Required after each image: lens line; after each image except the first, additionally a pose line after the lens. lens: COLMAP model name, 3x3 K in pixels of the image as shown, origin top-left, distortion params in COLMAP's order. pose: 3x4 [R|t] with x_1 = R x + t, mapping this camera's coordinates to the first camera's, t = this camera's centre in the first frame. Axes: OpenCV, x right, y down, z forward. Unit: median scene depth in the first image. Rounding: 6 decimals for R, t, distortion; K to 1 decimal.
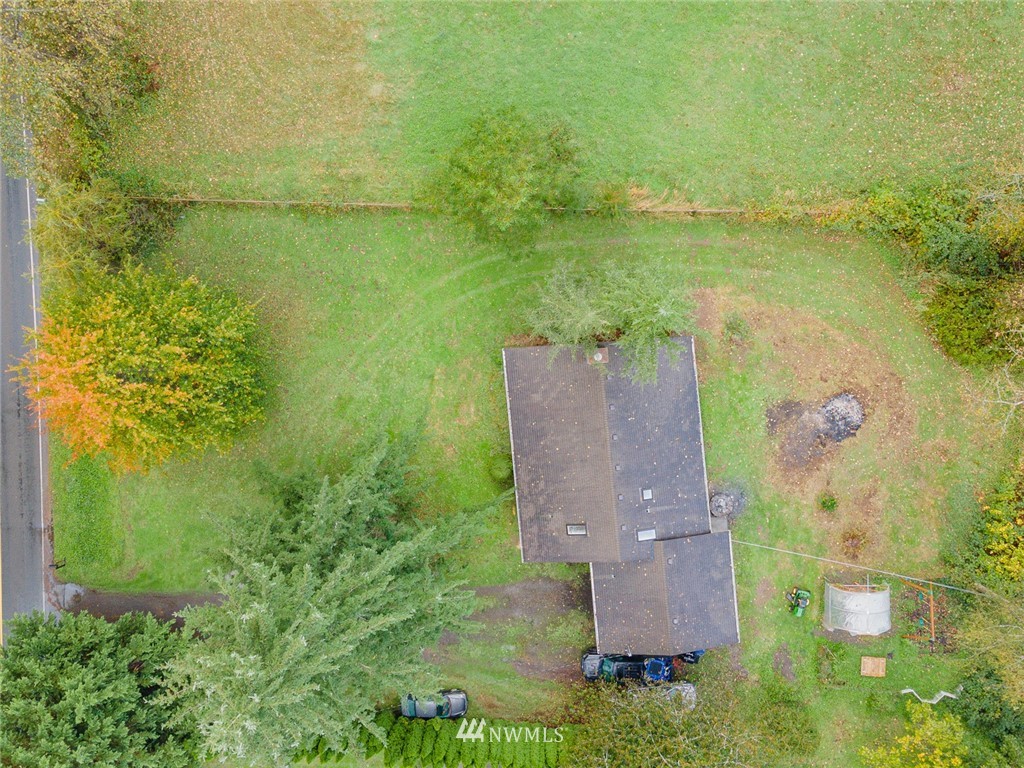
lens RADIAL K [[951.3, 0, 518.8], [0, 951.3, 356.2], [0, 0, 1]] dist [0.037489, 0.003881]
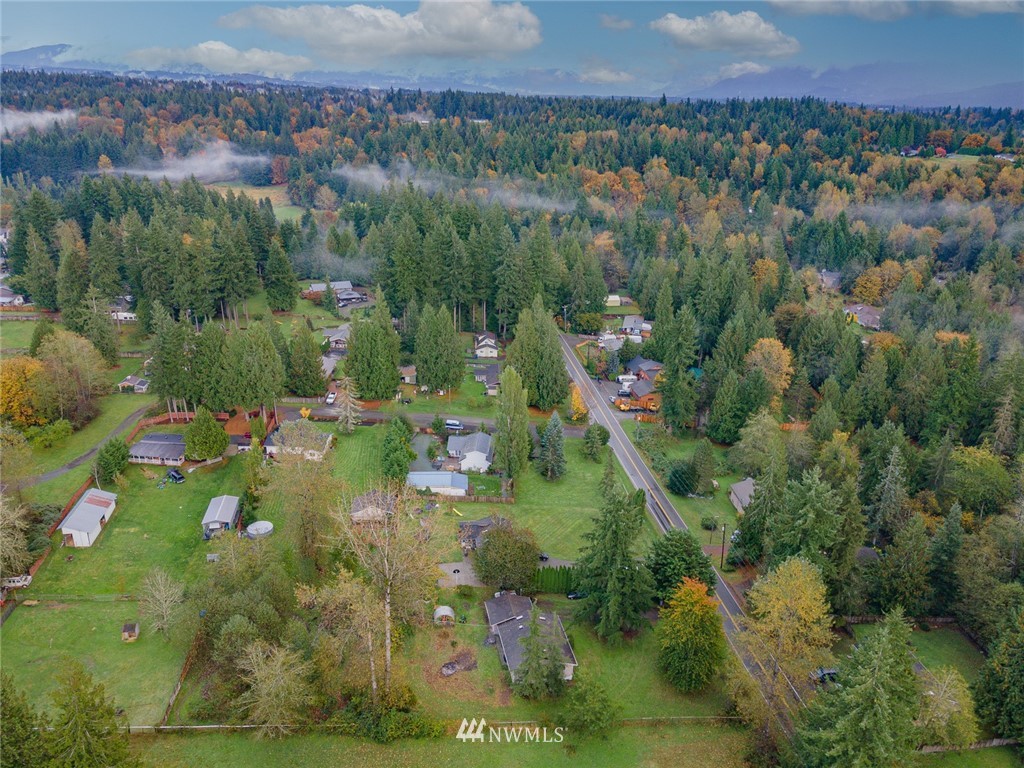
lens RADIAL K [[746.4, 0, 508.4], [0, 746.4, 383.9], [0, 0, 1]] dist [0.029714, 0.031416]
pose [[-0.994814, 0.038870, -0.093994, 0.339725], [-0.101713, -0.377844, 0.920265, -1.605393], [0.000256, 0.925053, 0.379838, -0.554480]]
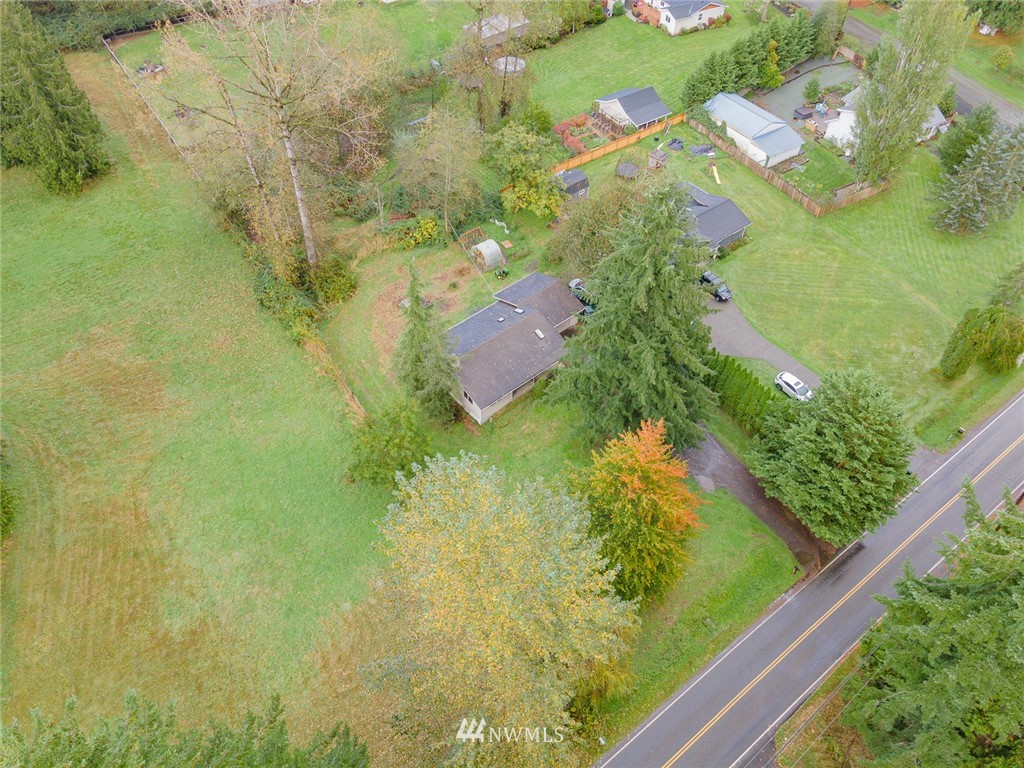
lens RADIAL K [[746.4, 0, 508.4], [0, 746.4, 383.9], [0, 0, 1]] dist [0.029714, 0.031416]
pose [[-0.587521, -0.585798, 0.558265, -0.705727], [0.808982, -0.441546, 0.388054, -0.431668], [0.019178, 0.679616, 0.733317, 0.019155]]
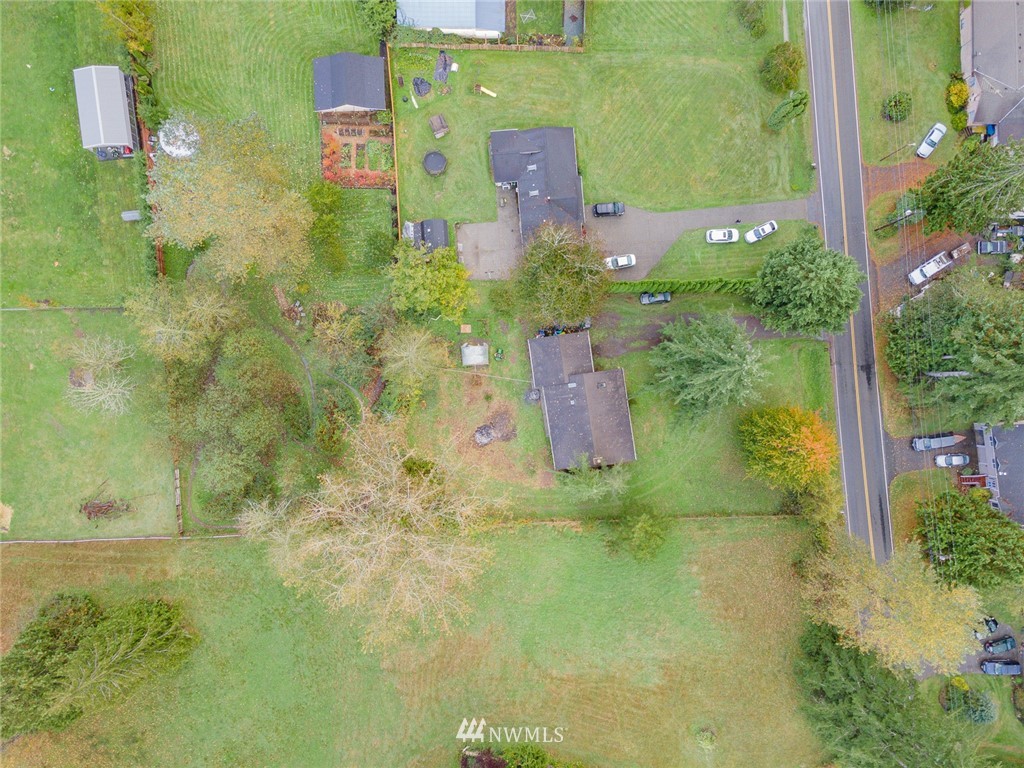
lens RADIAL K [[746.4, 0, 508.4], [0, 746.4, 383.9], [0, 0, 1]] dist [0.029714, 0.031416]
pose [[-0.998528, 0.052059, 0.015252, 0.244899], [-0.052341, -0.998455, -0.018672, 0.216496], [0.014256, -0.019443, 0.999709, -0.780776]]
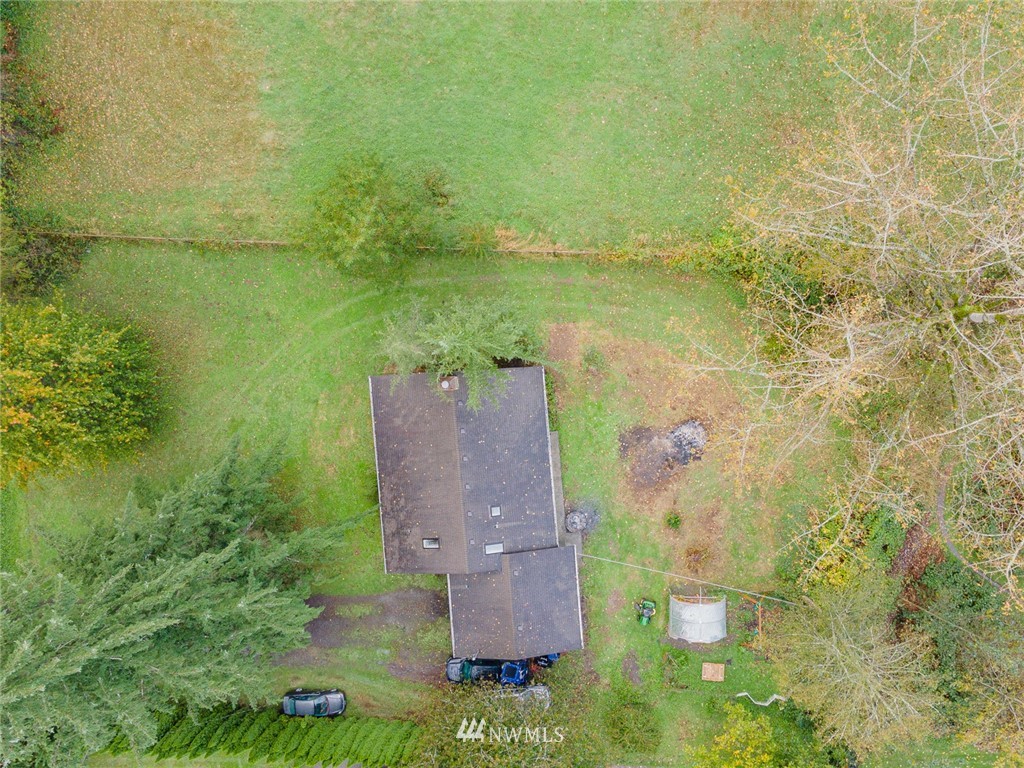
lens RADIAL K [[875.9, 0, 579.6], [0, 875.9, 381.8], [0, 0, 1]] dist [0.035179, 0.058715]
pose [[0.999897, 0.010427, -0.009868, 0.222605], [-0.010455, 0.999941, -0.002802, -0.001227], [0.009838, 0.002905, 0.999947, -0.001181]]
